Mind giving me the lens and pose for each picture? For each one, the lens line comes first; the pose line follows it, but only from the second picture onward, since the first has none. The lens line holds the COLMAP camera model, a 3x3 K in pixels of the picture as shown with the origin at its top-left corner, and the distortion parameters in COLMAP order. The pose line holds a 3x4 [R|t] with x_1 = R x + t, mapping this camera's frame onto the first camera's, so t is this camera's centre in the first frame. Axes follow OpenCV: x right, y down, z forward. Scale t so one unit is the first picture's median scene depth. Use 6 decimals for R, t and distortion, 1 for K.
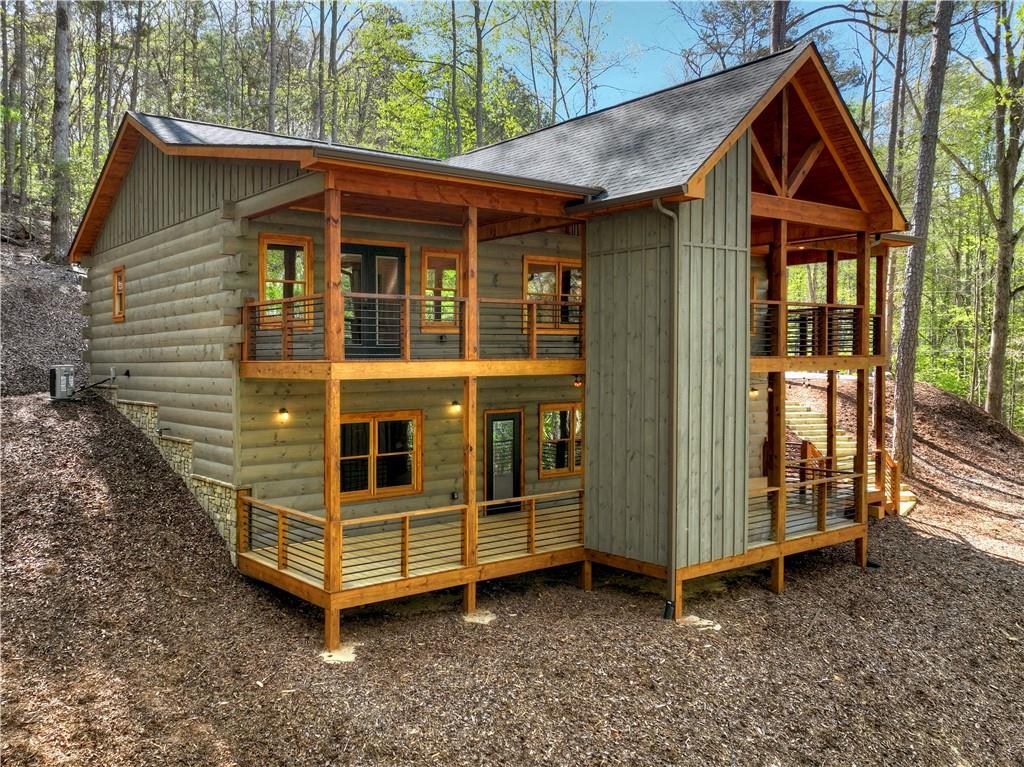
lens RADIAL K [[732.6, 0, 512.0], [0, 732.6, 383.5], [0, 0, 1]] dist [0.002739, 0.006851]
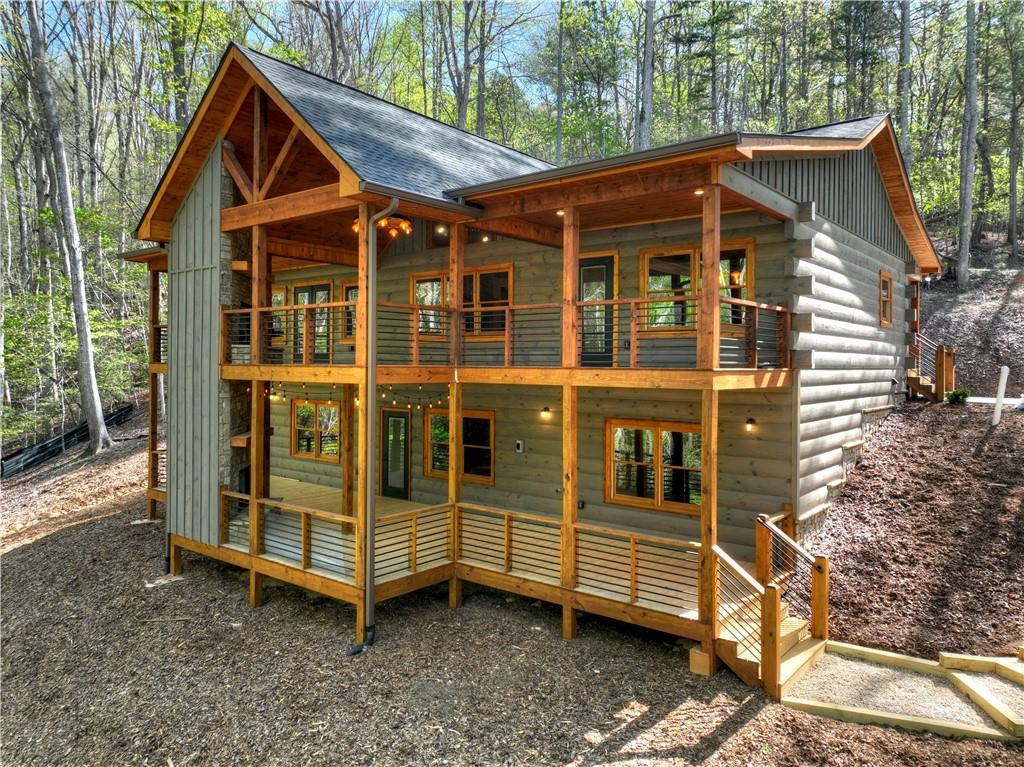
lens RADIAL K [[732.6, 0, 512.0], [0, 732.6, 383.5], [0, 0, 1]] dist [0.002739, 0.006851]
pose [[0.306419, 0.032048, -0.951357, 0.975777], [-0.046343, 0.998750, 0.018717, -0.029505], [0.950768, 0.038354, 0.307522, 0.705699]]
